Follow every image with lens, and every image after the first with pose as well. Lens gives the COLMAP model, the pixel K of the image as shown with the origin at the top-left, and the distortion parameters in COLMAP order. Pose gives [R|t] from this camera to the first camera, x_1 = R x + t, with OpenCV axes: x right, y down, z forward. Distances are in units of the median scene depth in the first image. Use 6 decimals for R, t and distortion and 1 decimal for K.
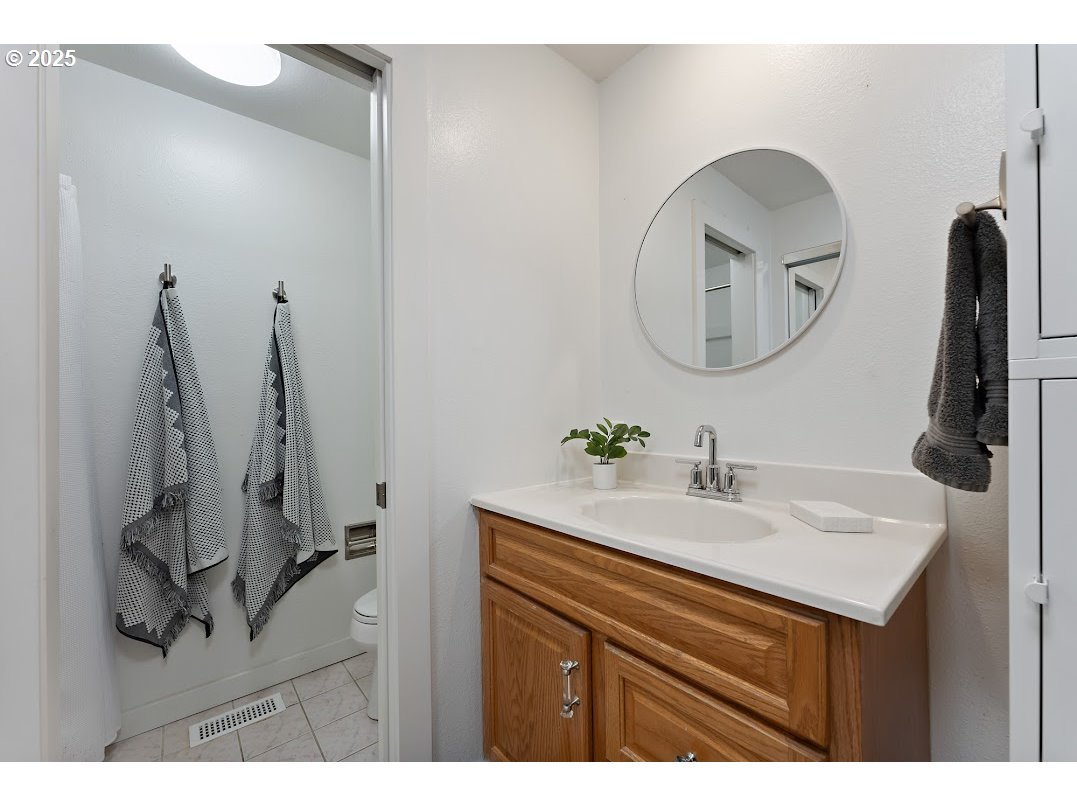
lens RADIAL K [[426.6, 0, 536.8], [0, 426.6, 410.1], [0, 0, 1]] dist [-0.002778, -0.000650]
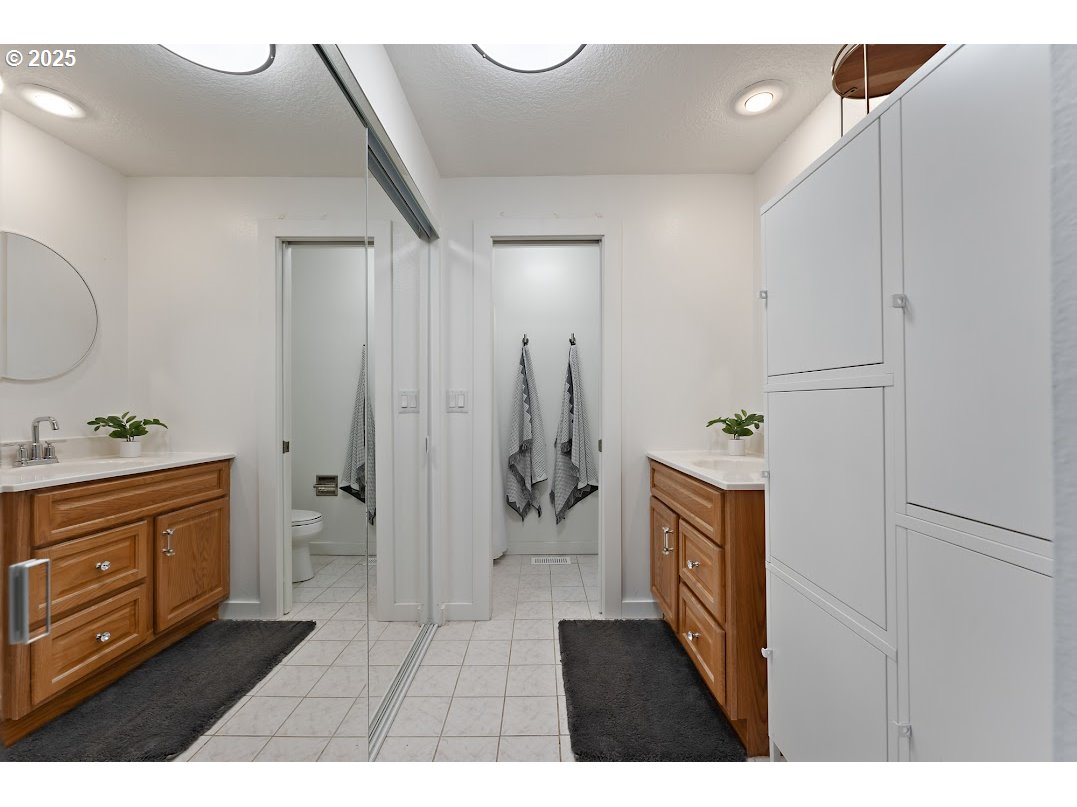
lens RADIAL K [[426.6, 0, 539.0], [0, 426.6, 405.5], [0, 0, 1]] dist [-0.002778, -0.000650]
pose [[0.763150, 0.003503, -0.646211, 0.535903], [-0.005031, 0.999987, -0.000520, 0.006735], [0.646201, 0.003648, 0.763158, -0.549470]]
